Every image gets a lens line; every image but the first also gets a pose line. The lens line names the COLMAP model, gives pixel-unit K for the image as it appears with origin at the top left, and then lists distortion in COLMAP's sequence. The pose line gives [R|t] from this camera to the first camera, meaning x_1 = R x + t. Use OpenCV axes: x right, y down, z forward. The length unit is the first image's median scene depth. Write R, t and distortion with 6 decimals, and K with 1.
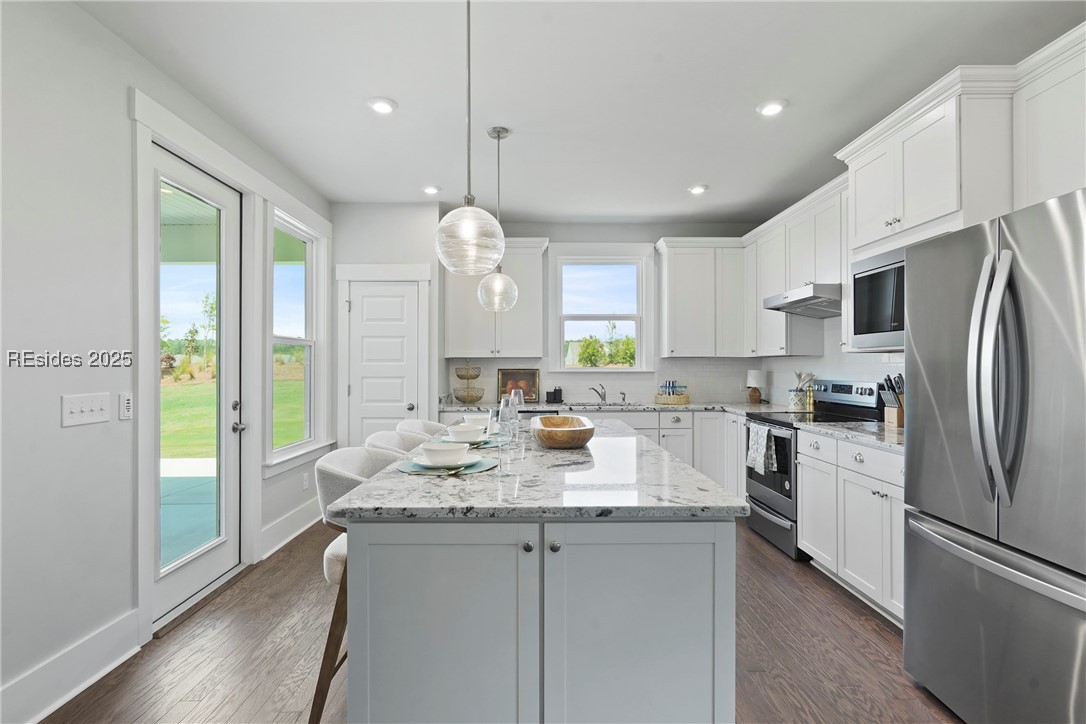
lens RADIAL K [[520.7, 0, 537.8], [0, 520.7, 358.0], [0, 0, 1]] dist [-0.014255, 0.000511]
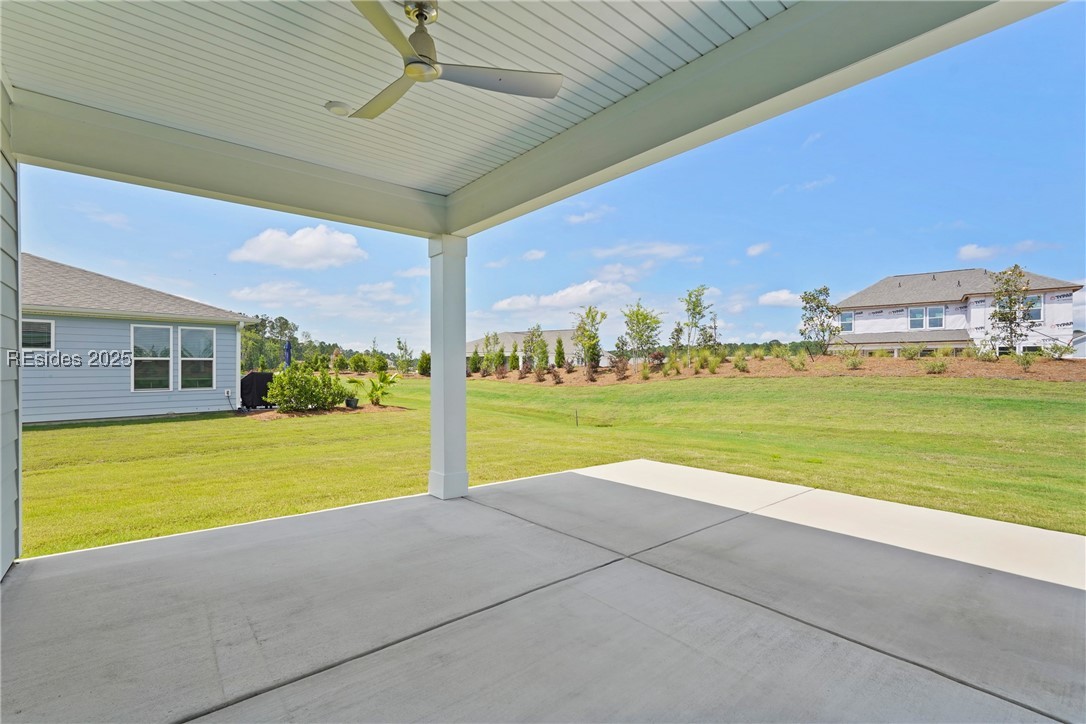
lens RADIAL K [[495.5, 0, 541.5], [0, 495.5, 361.0], [0, 0, 1]] dist [-0.012326, 0.000423]
pose [[0.655283, -0.007735, -0.755344, -0.081411], [0.012573, 0.999921, 0.000667, 0.008630], [0.755279, -0.009934, 0.655329, 0.117905]]
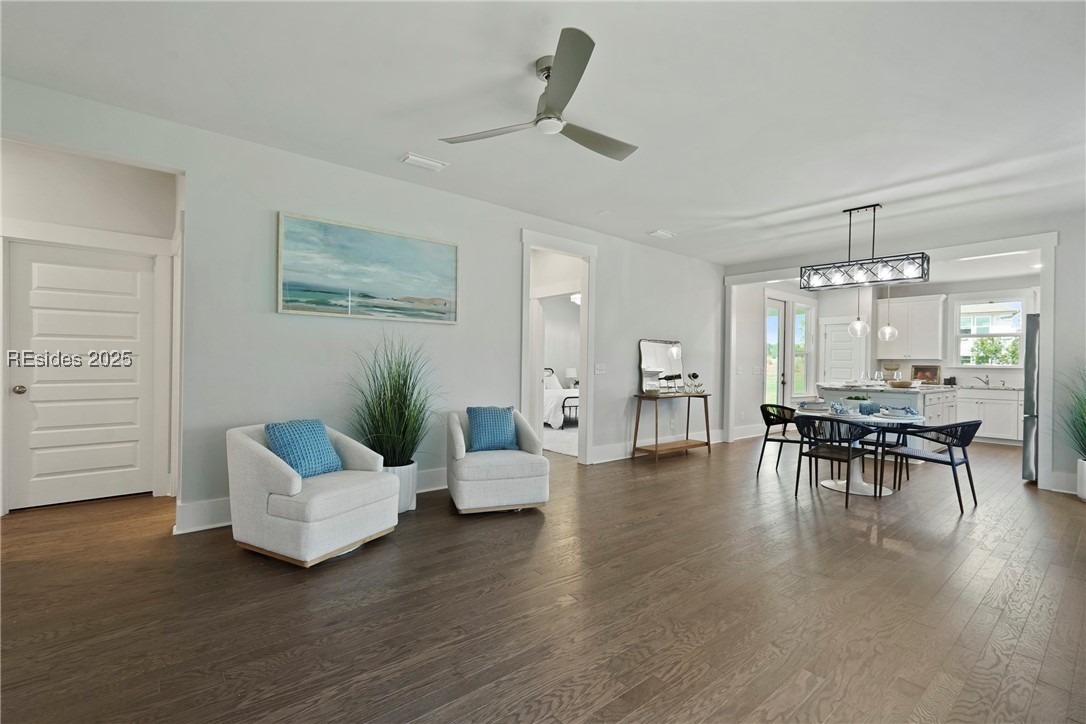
lens RADIAL K [[495.5, 0, 531.7], [0, 495.5, 363.5], [0, 0, 1]] dist [-0.012326, 0.000423]
pose [[0.632798, 0.012993, -0.774208, 0.476154], [-0.008015, 0.999916, 0.010230, 0.007646], [0.774275, -0.000268, 0.632849, -1.306132]]
